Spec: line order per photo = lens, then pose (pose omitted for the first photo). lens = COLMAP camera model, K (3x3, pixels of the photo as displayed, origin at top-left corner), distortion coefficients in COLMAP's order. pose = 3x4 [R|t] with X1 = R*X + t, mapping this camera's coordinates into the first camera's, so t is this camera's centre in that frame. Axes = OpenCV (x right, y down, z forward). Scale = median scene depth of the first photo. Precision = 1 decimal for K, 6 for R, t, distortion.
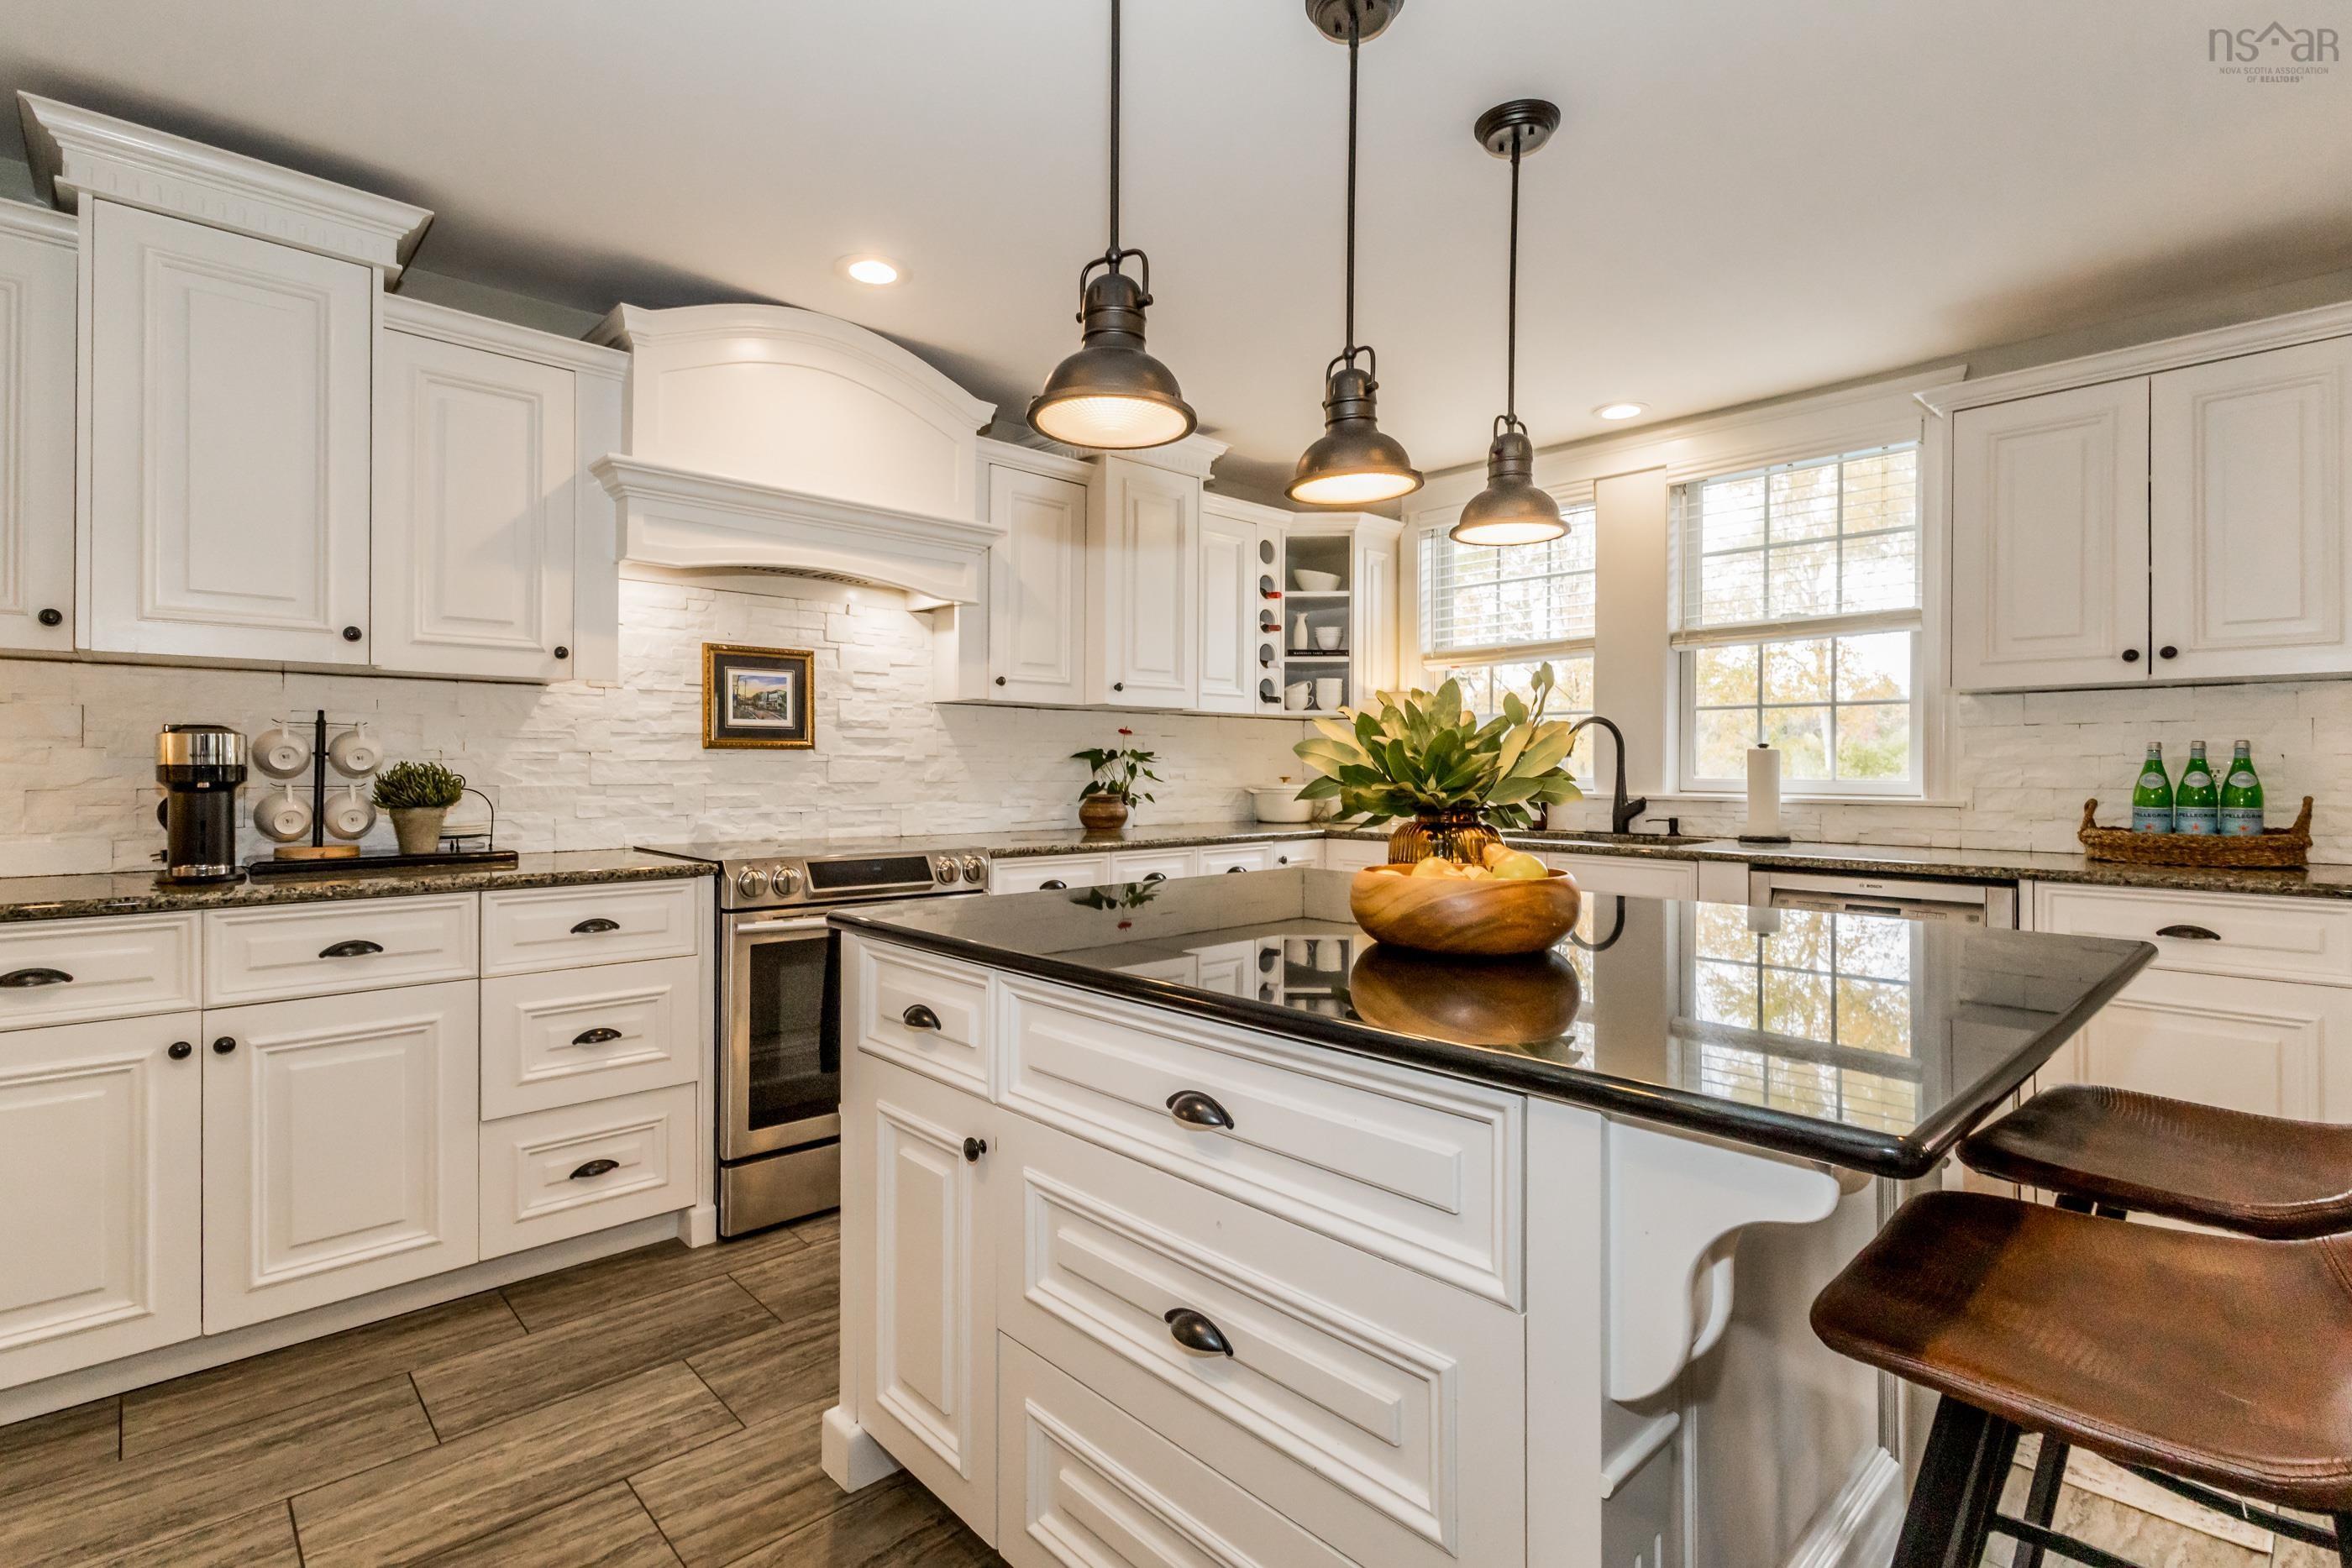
lens RADIAL K [[1091.6, 0, 1178.9], [0, 1091.6, 768.4], [0, 0, 1]] dist [0.001109, 0.000405]
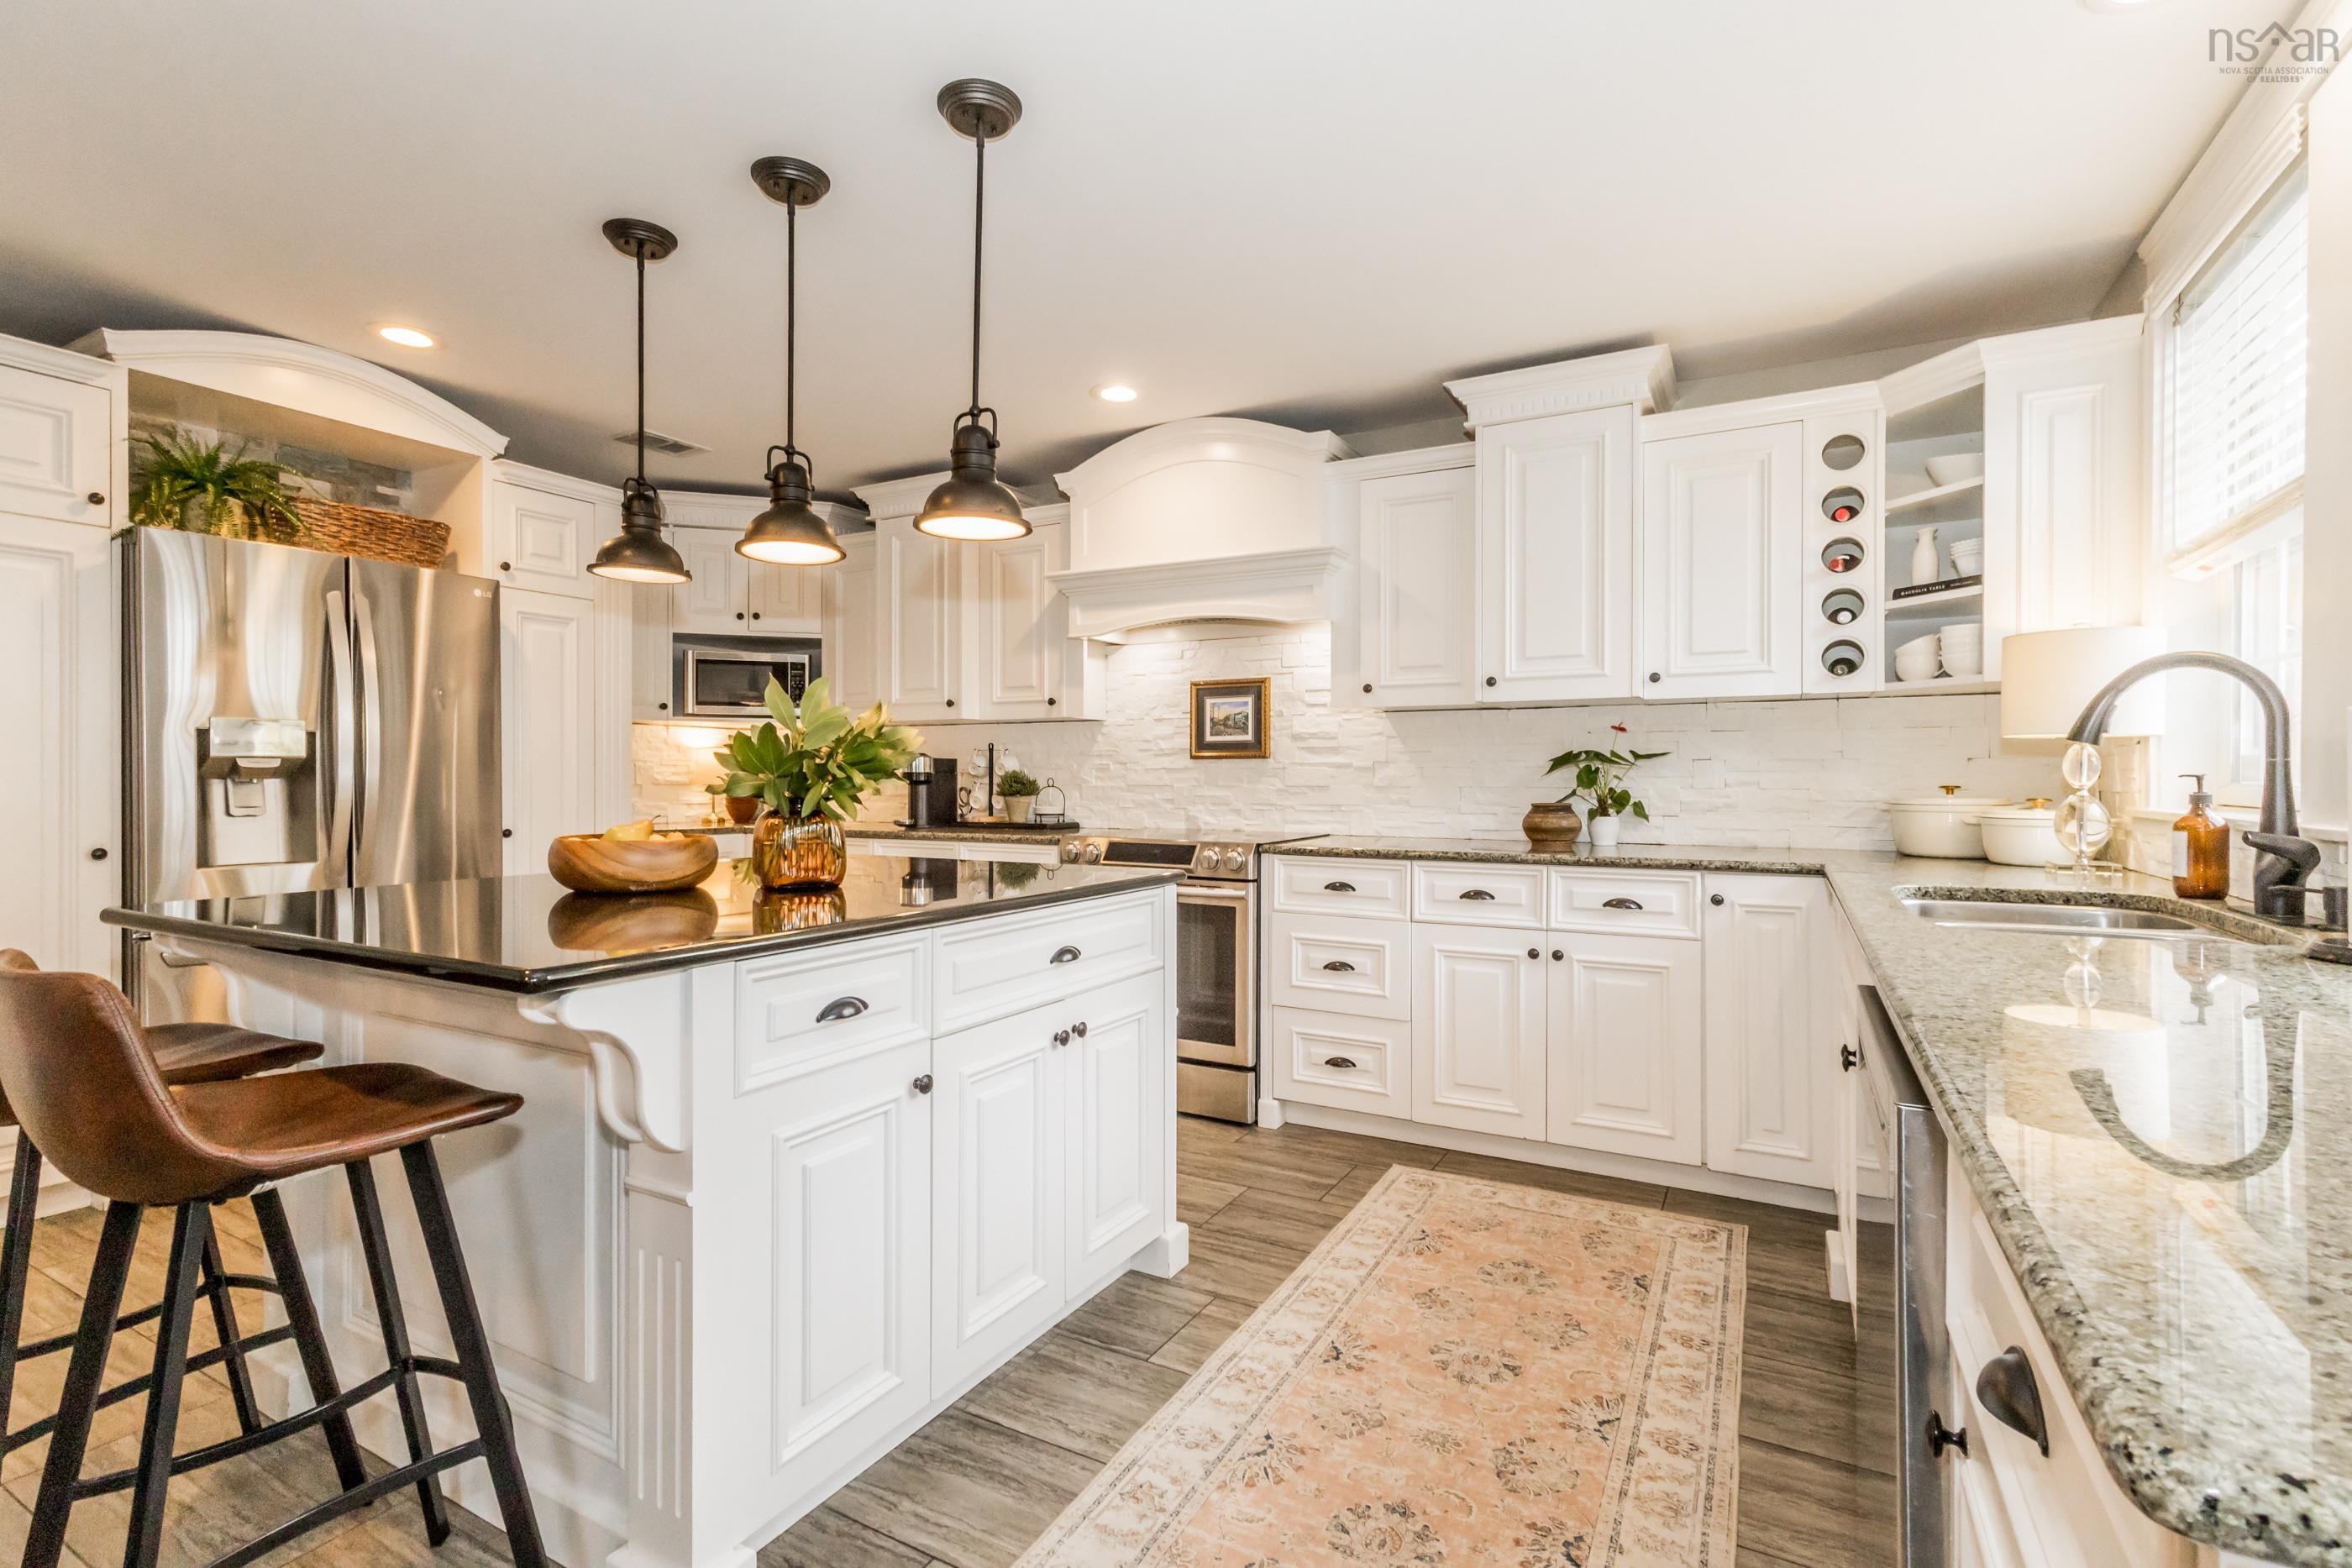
lens RADIAL K [[1091.6, 0, 1172.7], [0, 1091.6, 787.2], [0, 0, 1]] dist [0.001109, 0.000405]
pose [[0.304753, 0.004486, -0.952421, 0.797168], [-0.002606, 0.999989, 0.003876, 0.010371], [0.952428, 0.001301, 0.304761, 0.534450]]
